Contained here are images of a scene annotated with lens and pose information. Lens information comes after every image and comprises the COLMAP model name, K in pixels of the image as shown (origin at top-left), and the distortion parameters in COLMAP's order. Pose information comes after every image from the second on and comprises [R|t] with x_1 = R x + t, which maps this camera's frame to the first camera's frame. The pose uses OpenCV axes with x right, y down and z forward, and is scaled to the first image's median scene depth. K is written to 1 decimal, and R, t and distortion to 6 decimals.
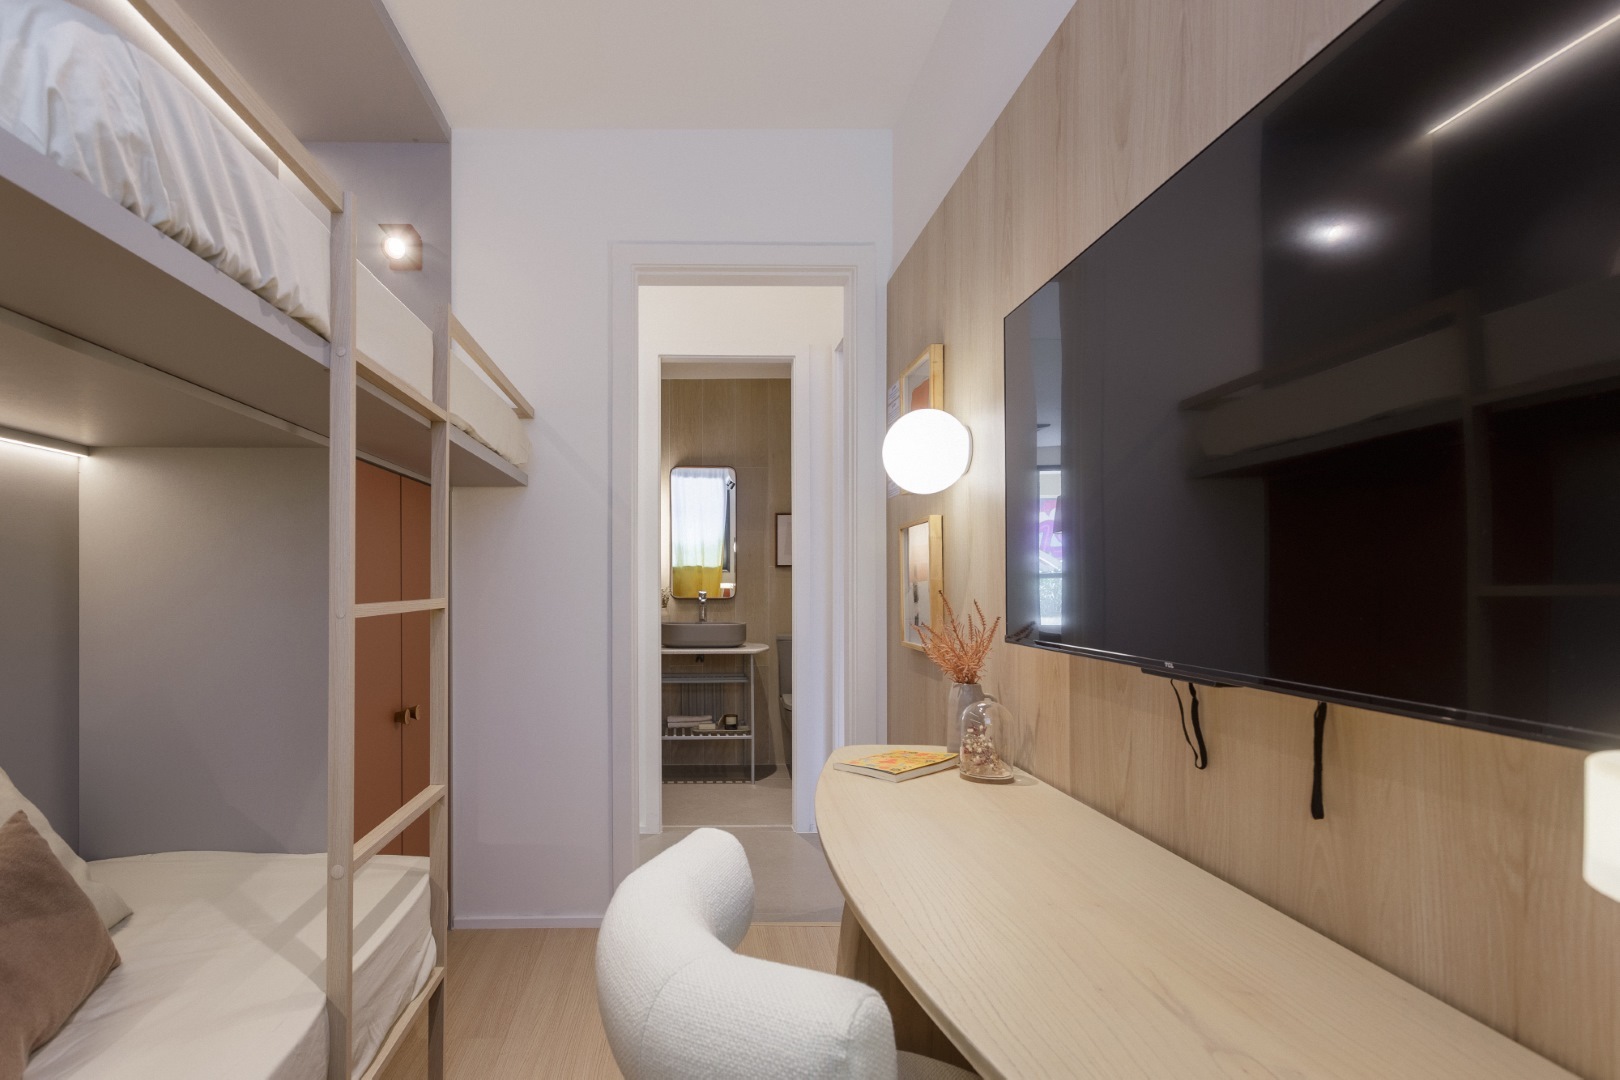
lens RADIAL K [[829.5, 0, 810.0], [0, 829.5, 540.0], [0, 0, 1]] dist [-0.000432, 0.000960]
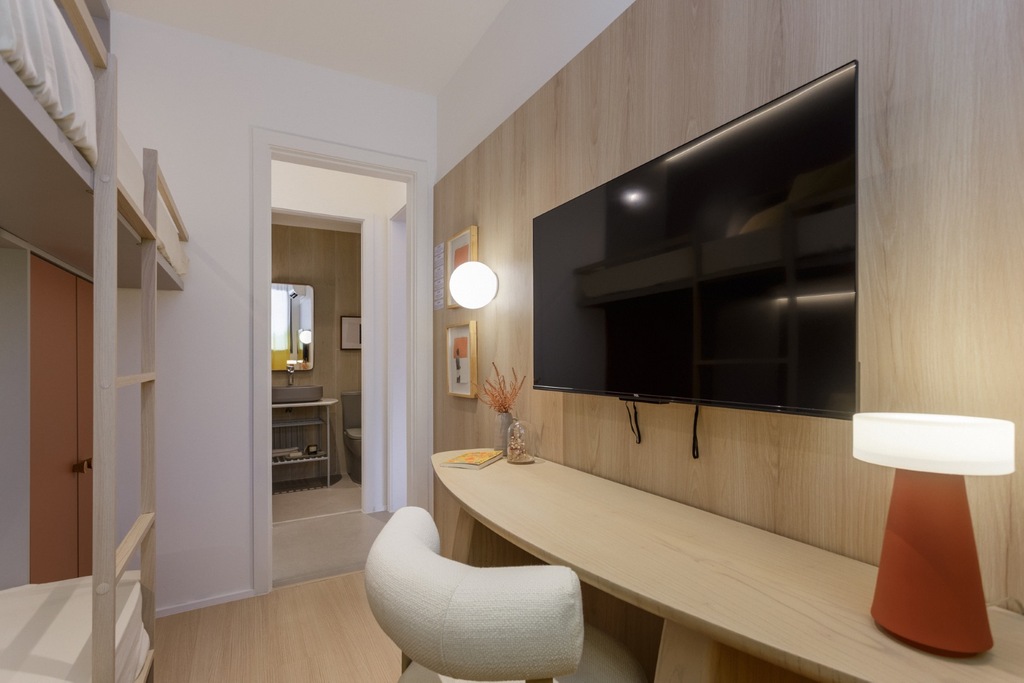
lens RADIAL K [[487.2, 0, 512.5], [0, 487.2, 334.6], [0, 0, 1]] dist [0.000982, 0.000743]
pose [[0.875055, 0.017559, 0.483704, -0.275635], [-0.017455, 0.999837, -0.004718, 0.003010], [-0.483708, -0.004315, 0.875219, 0.032888]]
